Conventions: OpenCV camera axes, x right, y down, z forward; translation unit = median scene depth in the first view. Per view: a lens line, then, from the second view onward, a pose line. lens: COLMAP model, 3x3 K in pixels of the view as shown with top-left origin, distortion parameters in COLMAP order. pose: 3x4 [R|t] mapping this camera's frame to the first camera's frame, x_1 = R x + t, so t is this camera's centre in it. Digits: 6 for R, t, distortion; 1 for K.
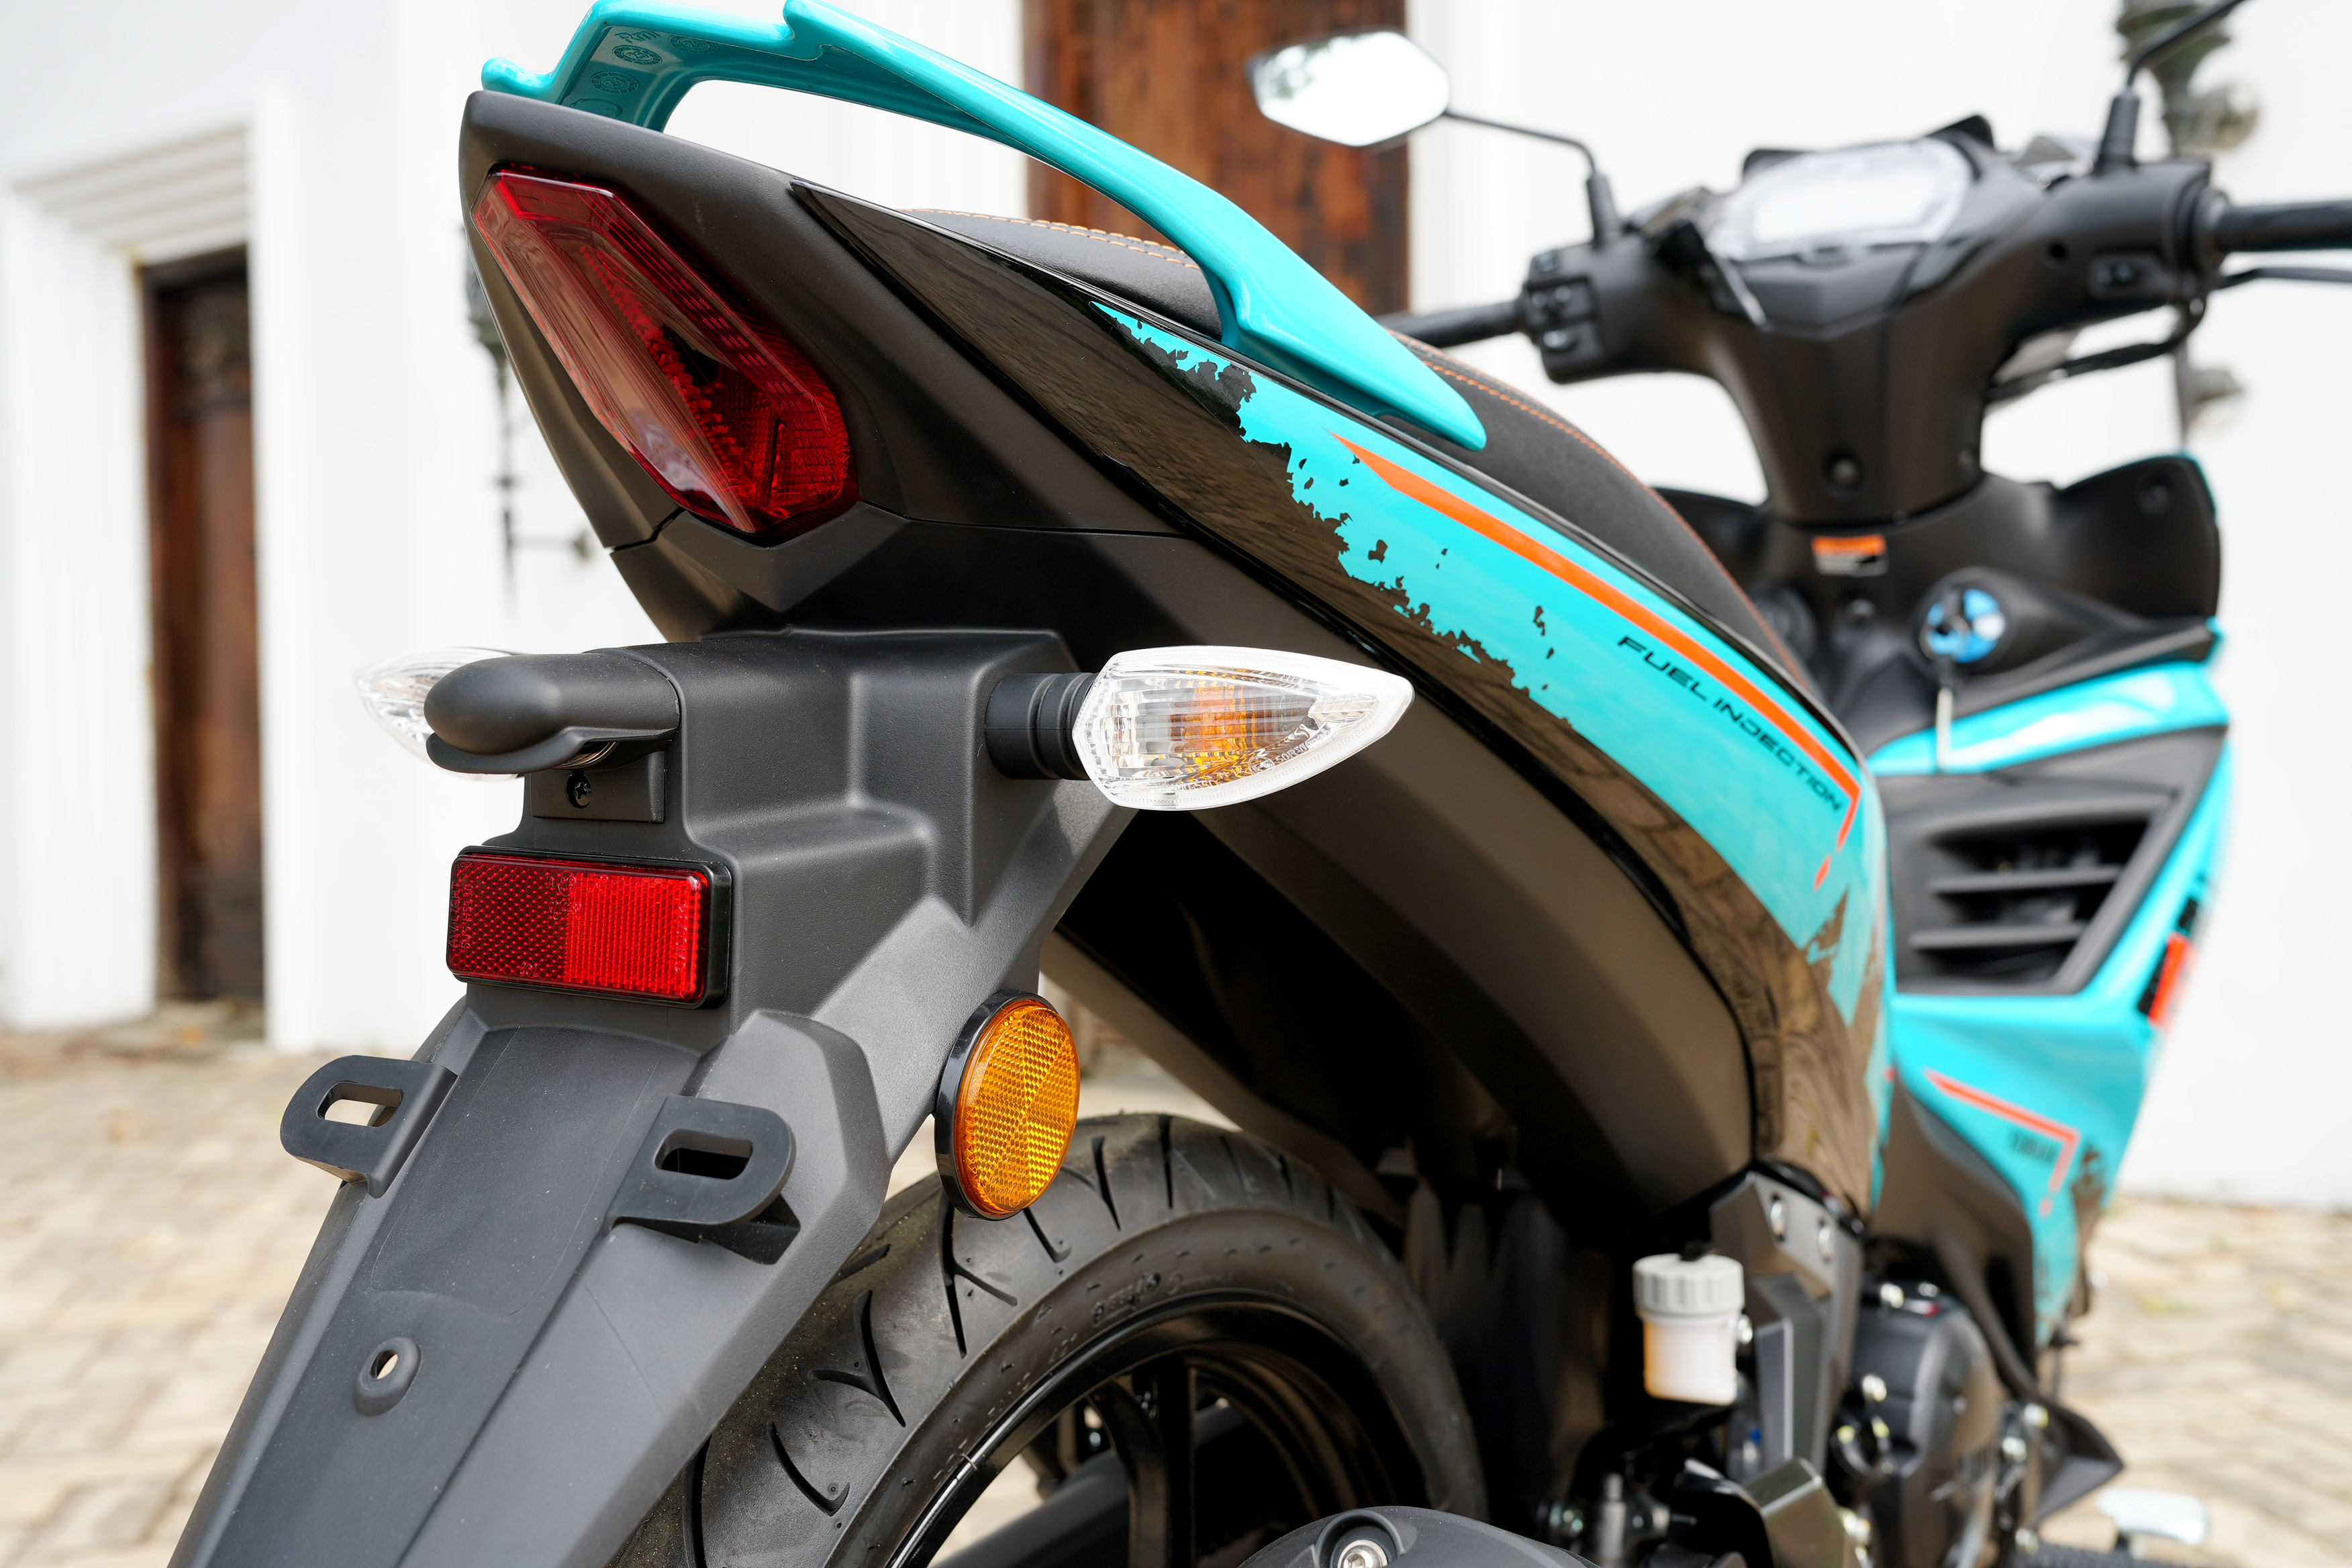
lens RADIAL K [[2253.9, 0, 1176.0], [0, 2253.9, 784.0], [0, 0, 1]] dist [0.007719, 0.008529]
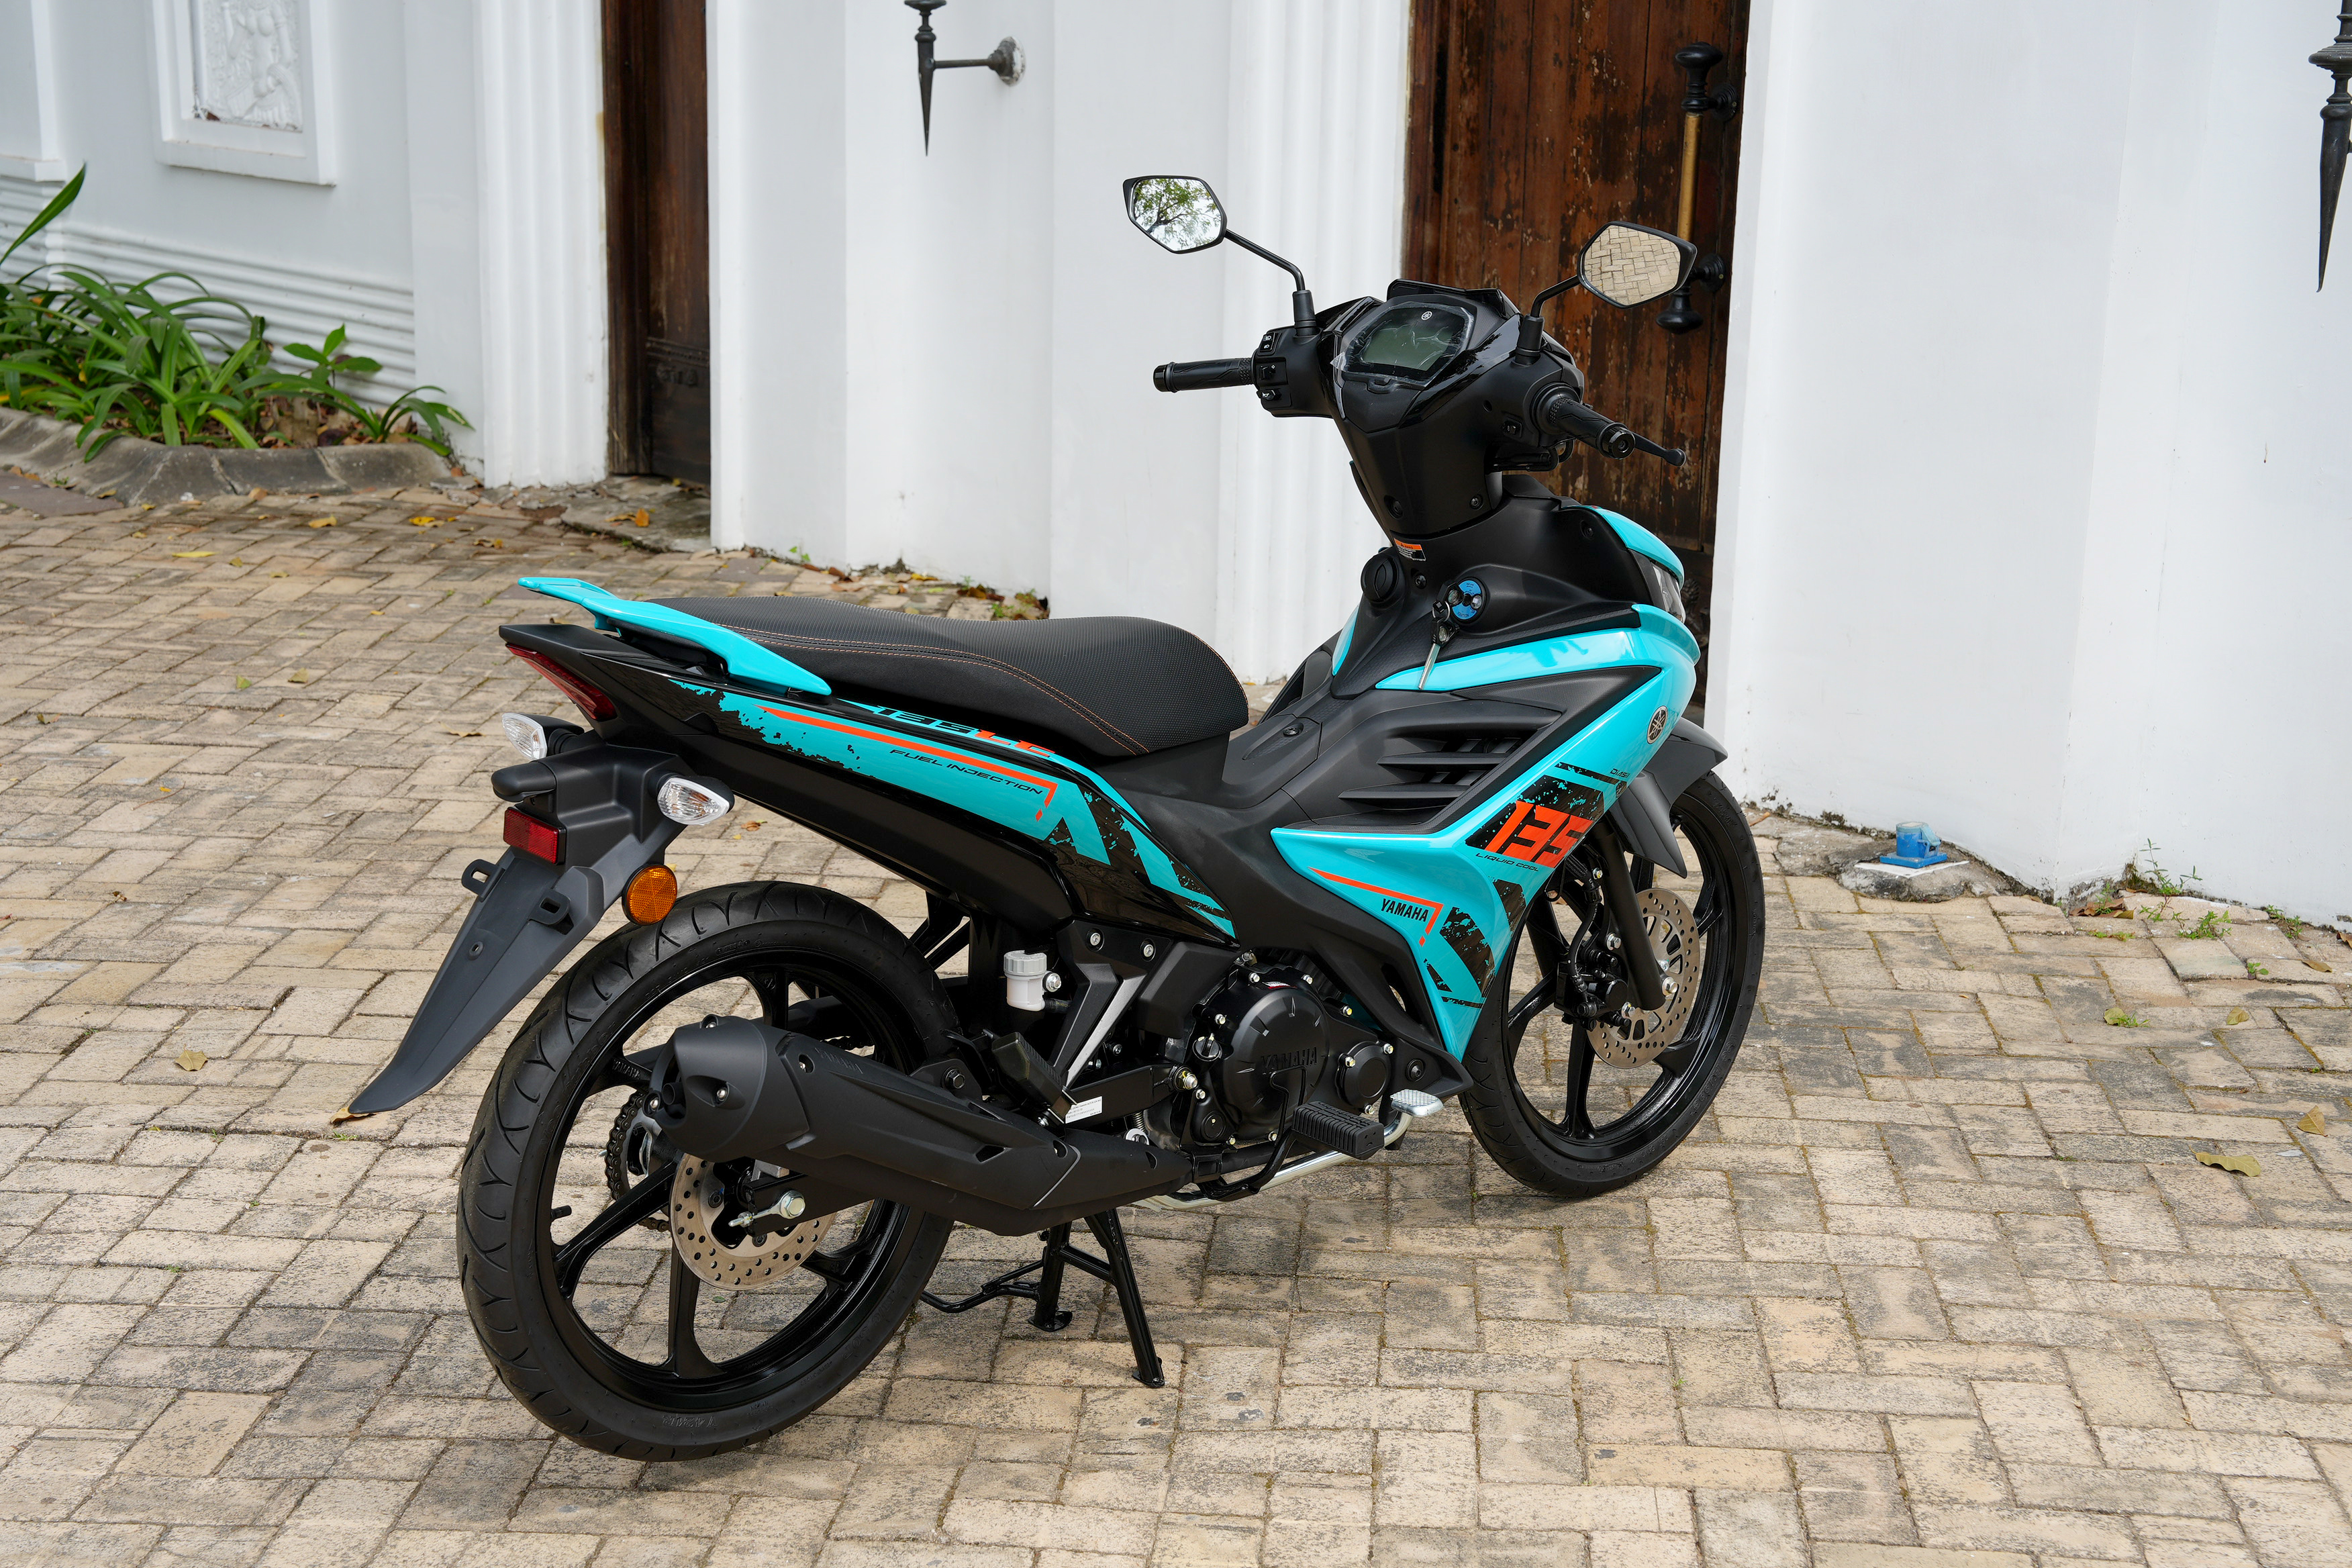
lens RADIAL K [[3816.4, 0, 1176.0], [0, 3816.4, 784.0], [0, 0, 1]] dist [0.307836, -0.003285]
pose [[0.950516, 0.105112, -0.292354, 2.268519], [-0.037992, 0.973290, 0.226414, -1.314030], [0.308344, -0.204104, 0.929121, -3.982217]]
